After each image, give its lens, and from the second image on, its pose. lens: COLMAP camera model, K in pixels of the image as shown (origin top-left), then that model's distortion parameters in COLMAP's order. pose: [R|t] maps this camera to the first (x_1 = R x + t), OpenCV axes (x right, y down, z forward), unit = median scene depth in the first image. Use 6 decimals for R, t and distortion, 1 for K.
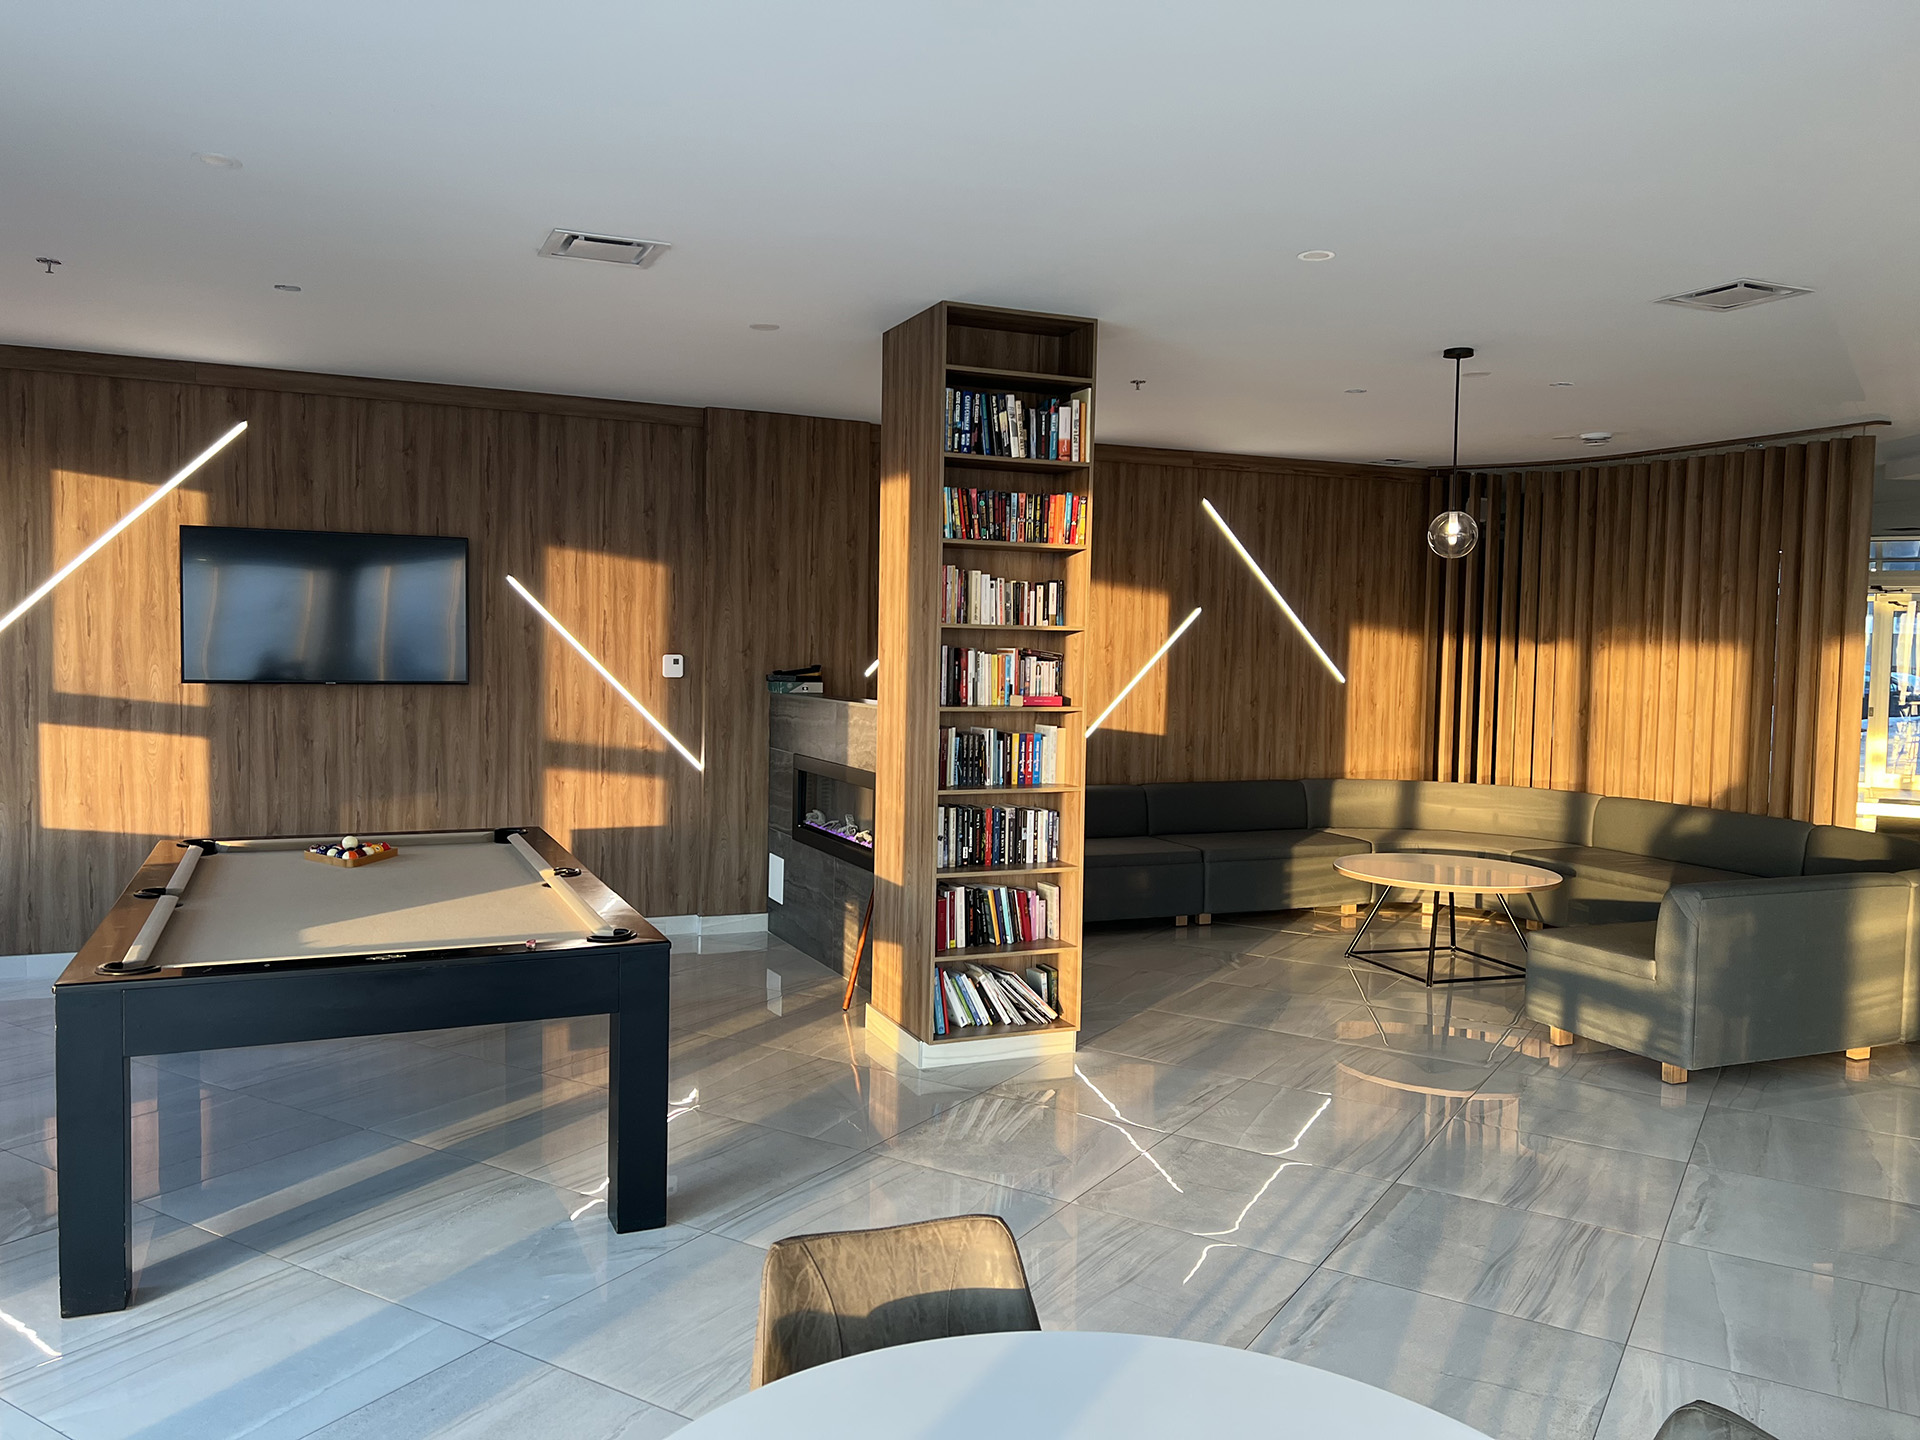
lens RADIAL K [[1442.0, 0, 971.9], [0, 1442.0, 719.4], [0, 0, 1]] dist [0.063405, -0.064388]
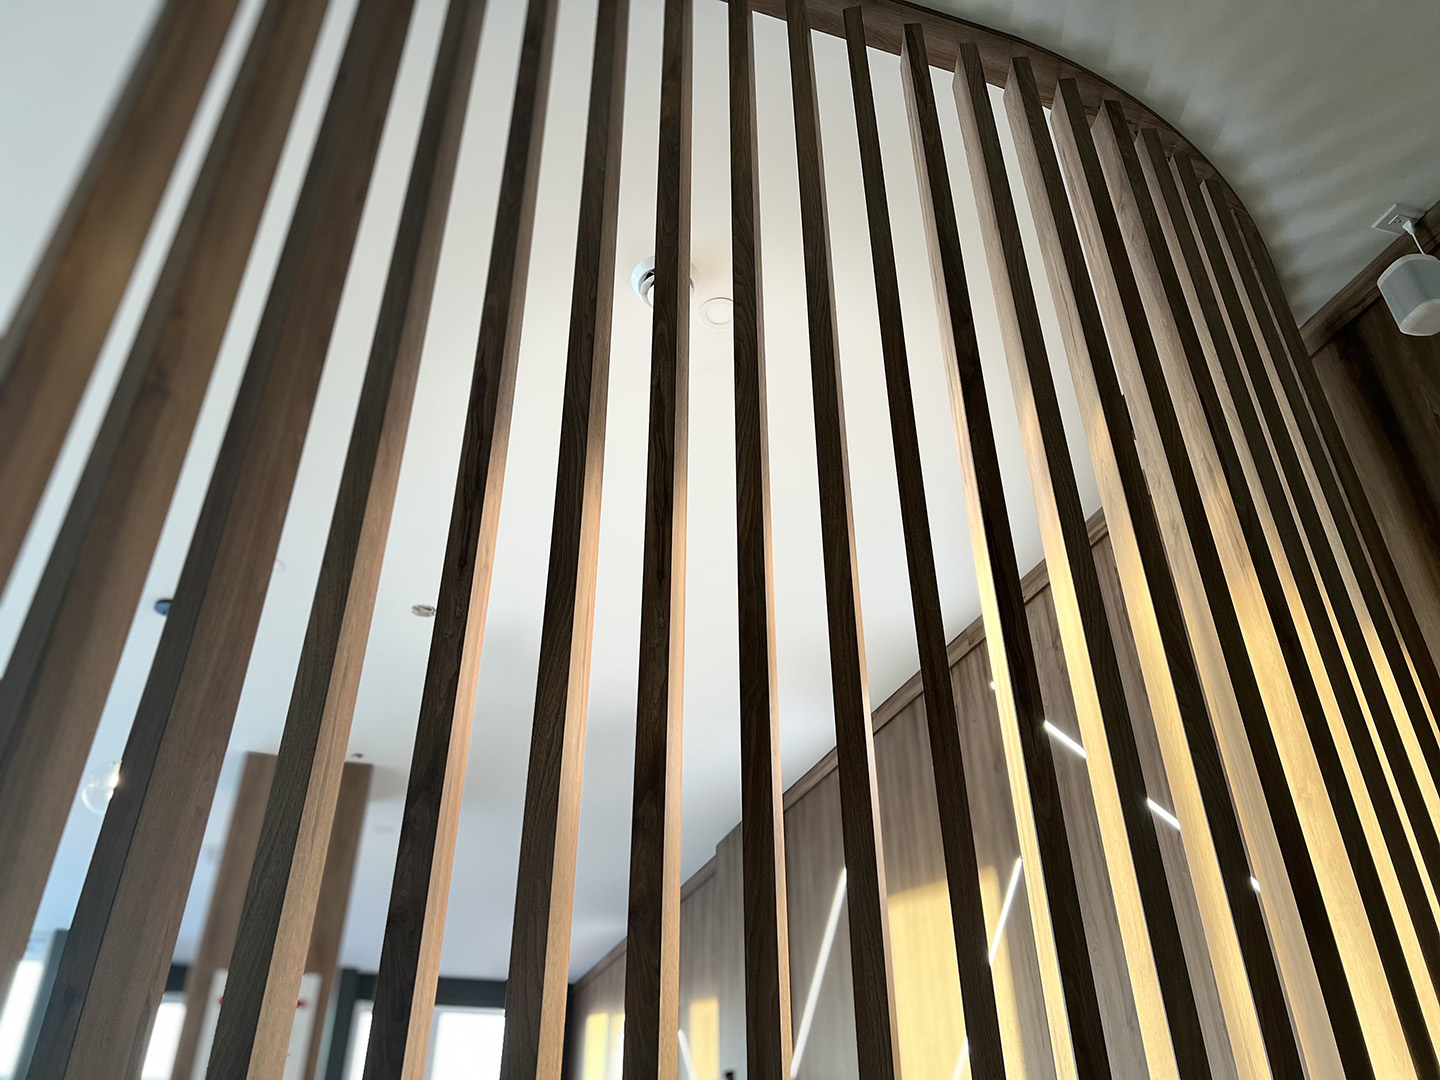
lens RADIAL K [[1081.5, 0, 711.9], [0, 1081.5, 537.6], [0, 0, 1]] dist [0.063405, -0.064388]
pose [[-0.106876, -0.557619, -0.823188, 0.698980], [-0.055344, 0.829983, -0.555036, 0.073248], [0.992731, -0.013762, -0.119566, 1.103791]]
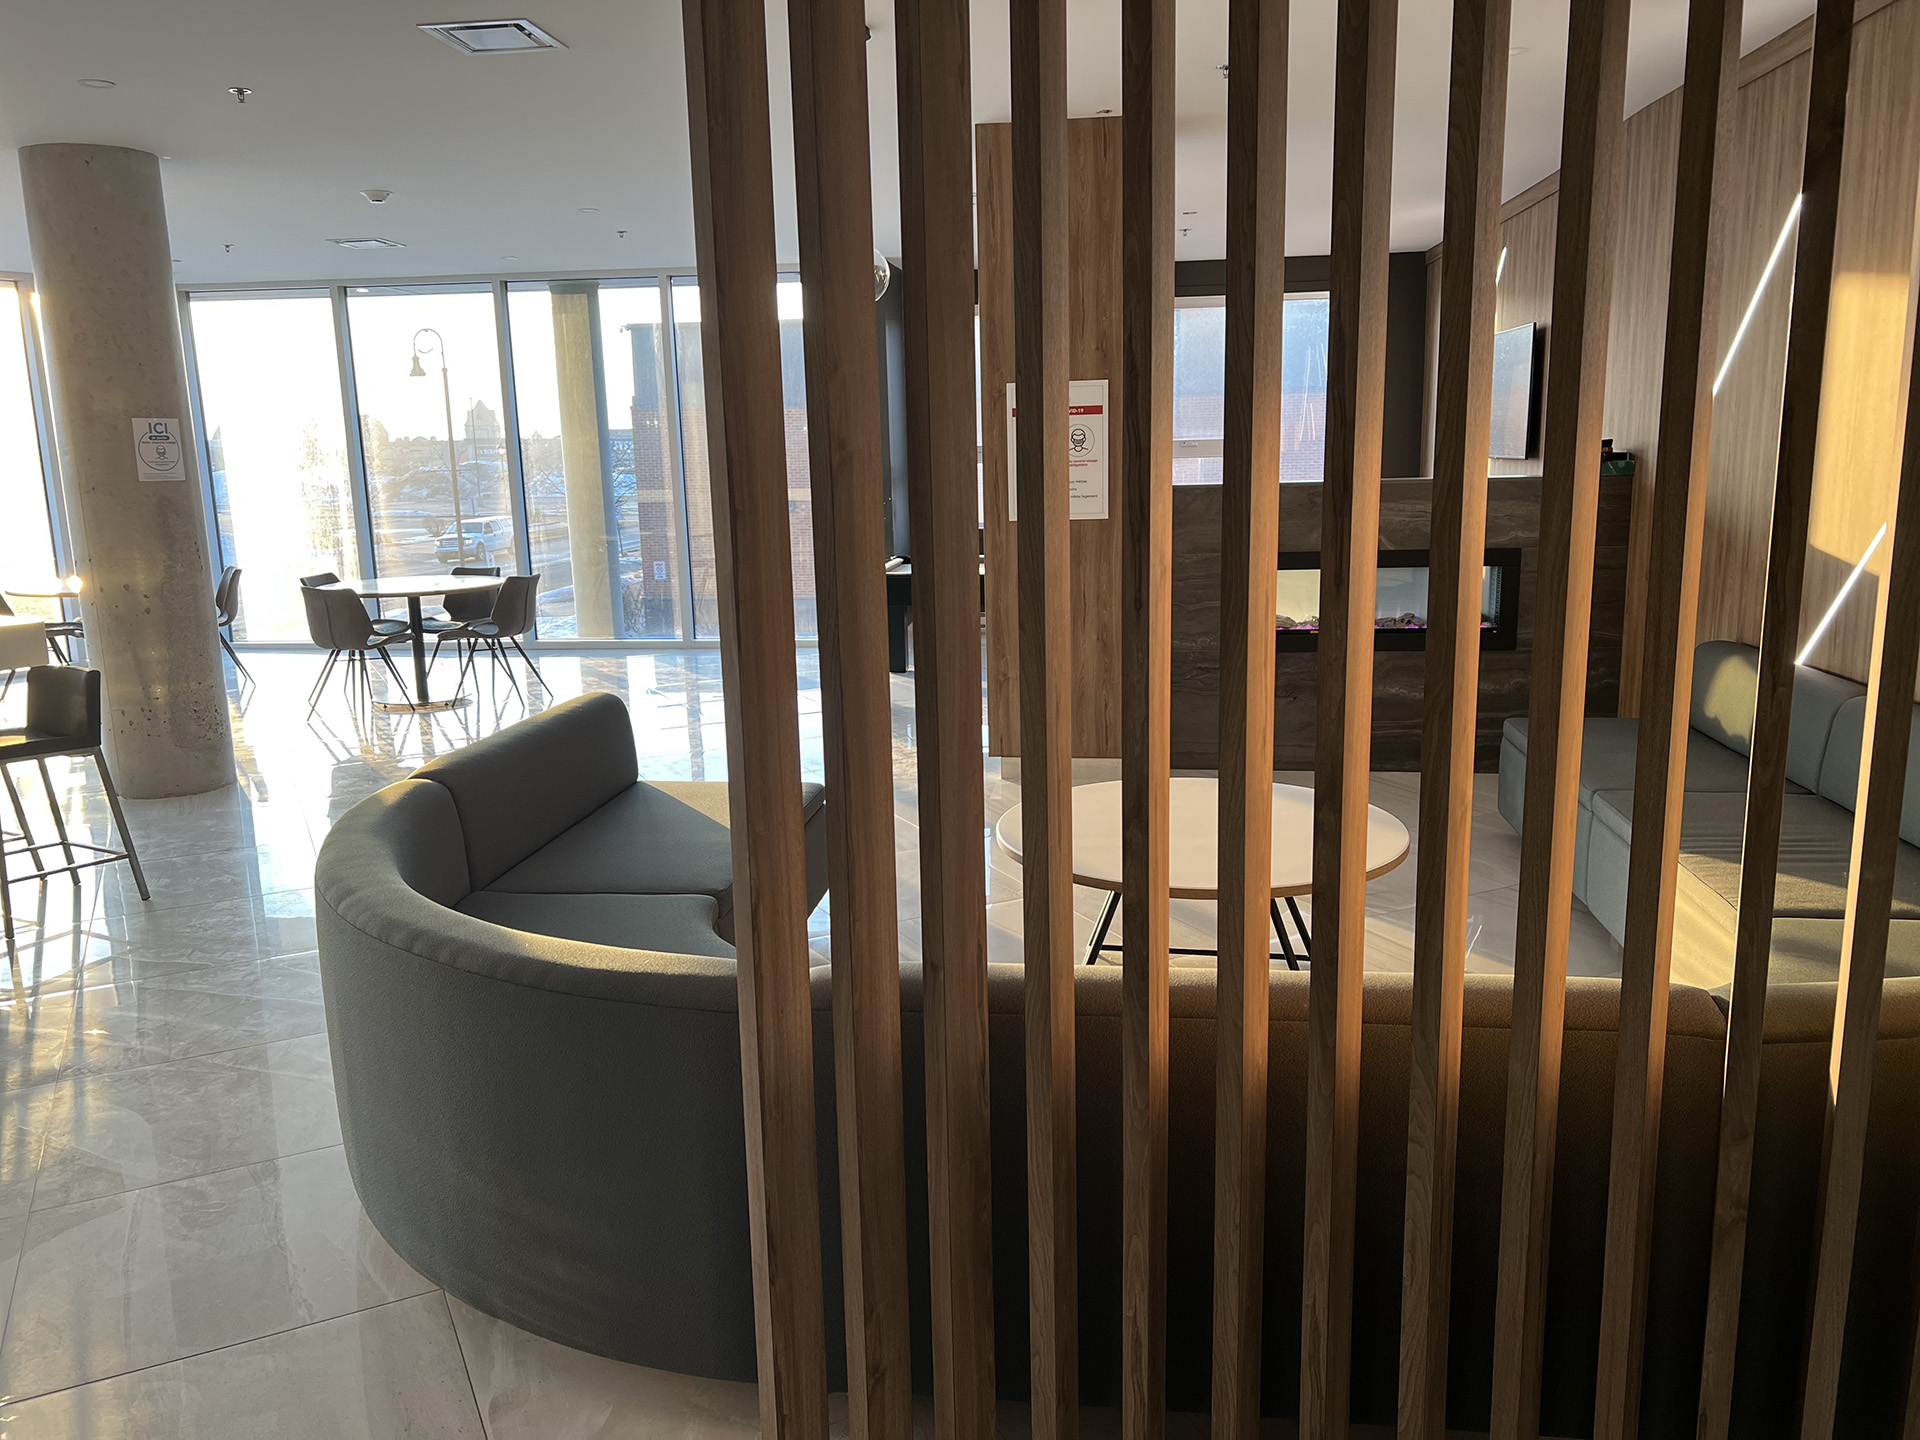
lens RADIAL K [[1442.0, 0, 966.8], [0, 1442.0, 717.5], [0, 0, 1]] dist [0.063405, -0.064388]
pose [[-0.511055, 0.155490, -0.845367, 0.776353], [-0.035576, 0.978833, 0.201545, -0.037936], [0.858812, 0.133075, -0.494706, 1.138985]]
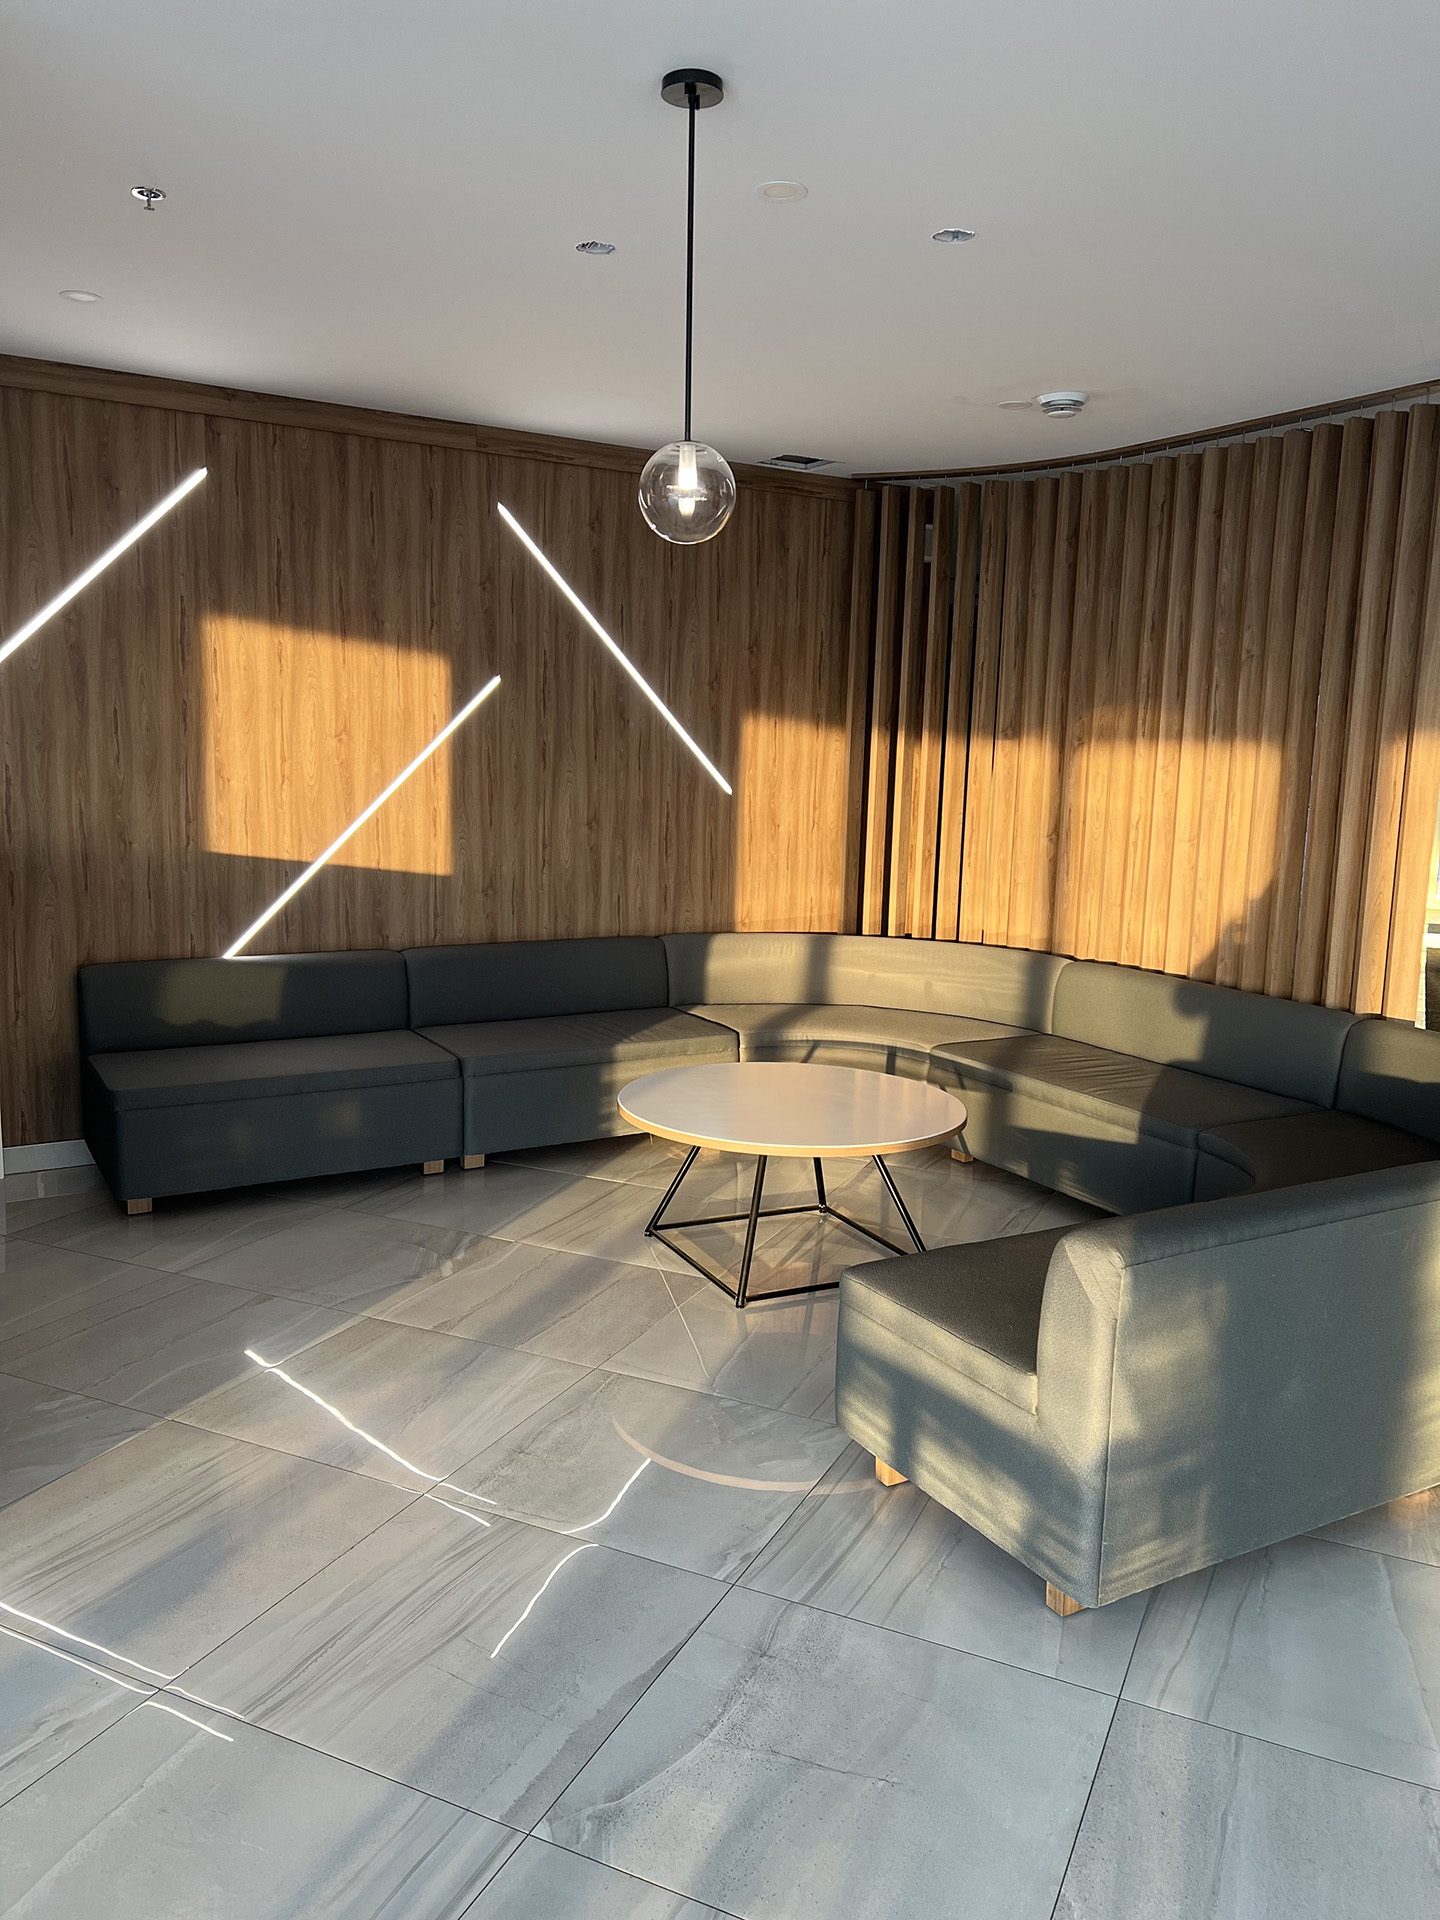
lens RADIAL K [[1442.0, 0, 732.2], [0, 1442.0, 985.1], [0, 0, 1]] dist [0.063405, -0.064388]
pose [[0.992635, -0.013001, 0.120446, 0.215406], [-0.000108, 0.994130, 0.108194, -0.011393], [-0.121146, -0.107410, 0.986806, 0.383772]]
